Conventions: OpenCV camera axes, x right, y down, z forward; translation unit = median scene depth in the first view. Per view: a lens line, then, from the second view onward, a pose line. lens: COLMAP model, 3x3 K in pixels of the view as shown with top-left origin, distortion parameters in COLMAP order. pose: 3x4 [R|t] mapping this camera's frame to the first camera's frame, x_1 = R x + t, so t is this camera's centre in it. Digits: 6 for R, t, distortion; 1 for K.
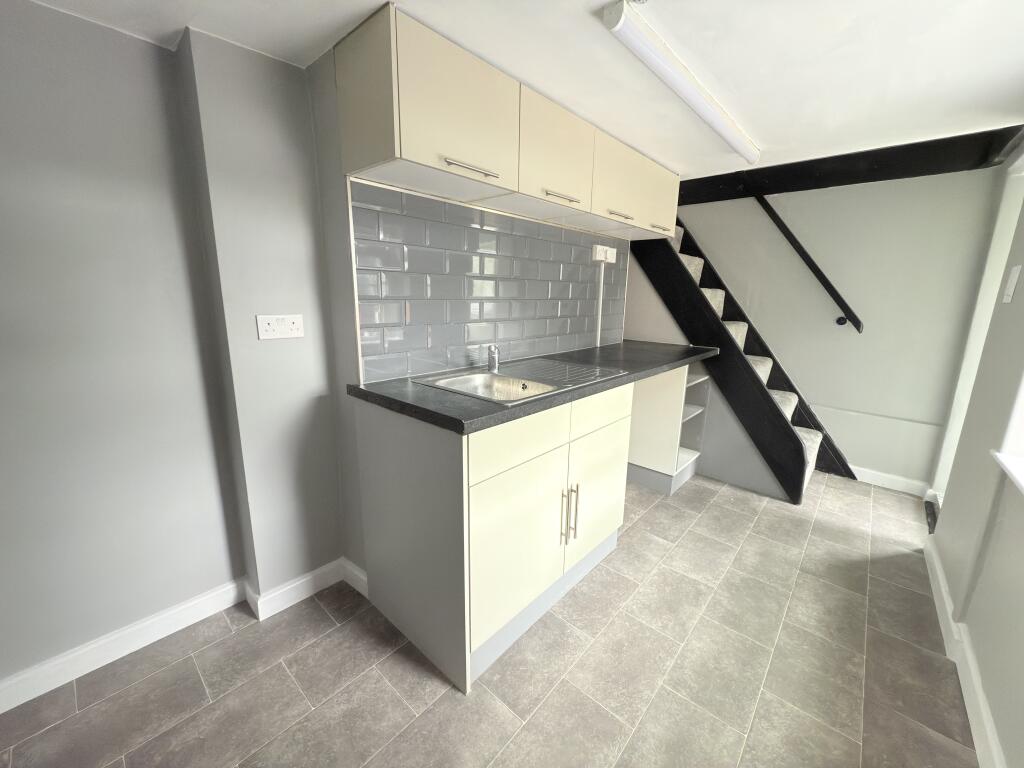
lens RADIAL K [[408.8, 0, 512.9], [0, 408.8, 382.9], [0, 0, 1]] dist [0.002384, -0.000053]
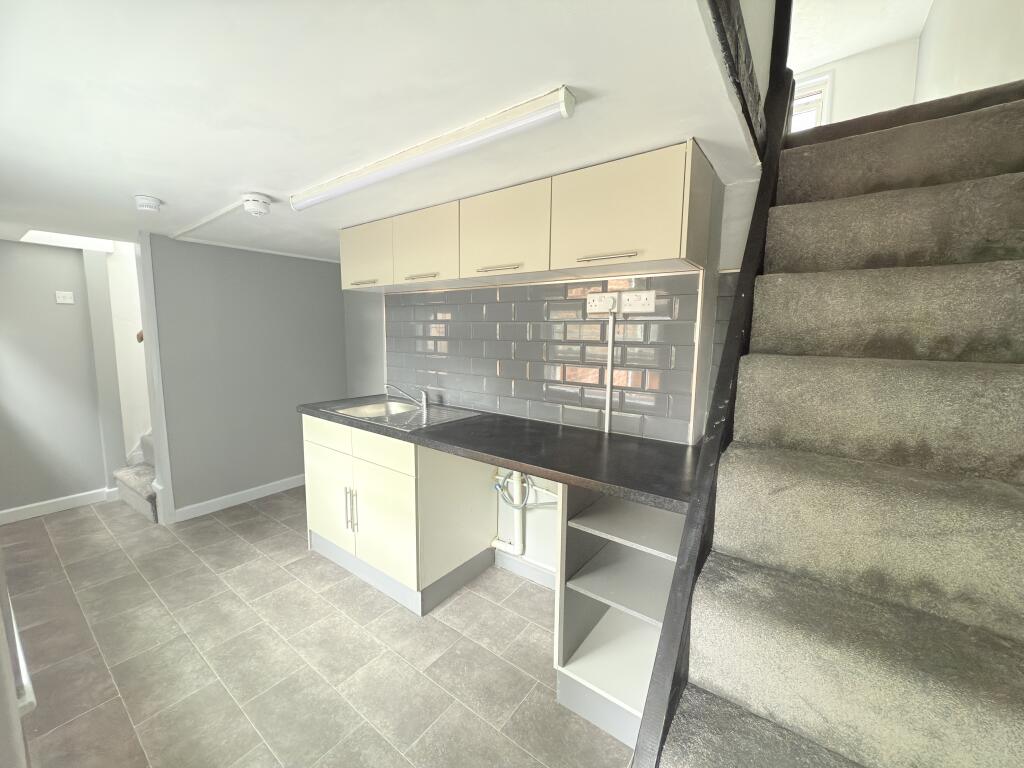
lens RADIAL K [[408.8, 0, 512.7], [0, 408.8, 382.0], [0, 0, 1]] dist [0.002384, -0.000053]
pose [[0.086007, 0.110894, -0.990104, 1.435427], [-0.222265, 0.970876, 0.089433, -0.325678], [0.971185, 0.212373, 0.108150, 1.228547]]
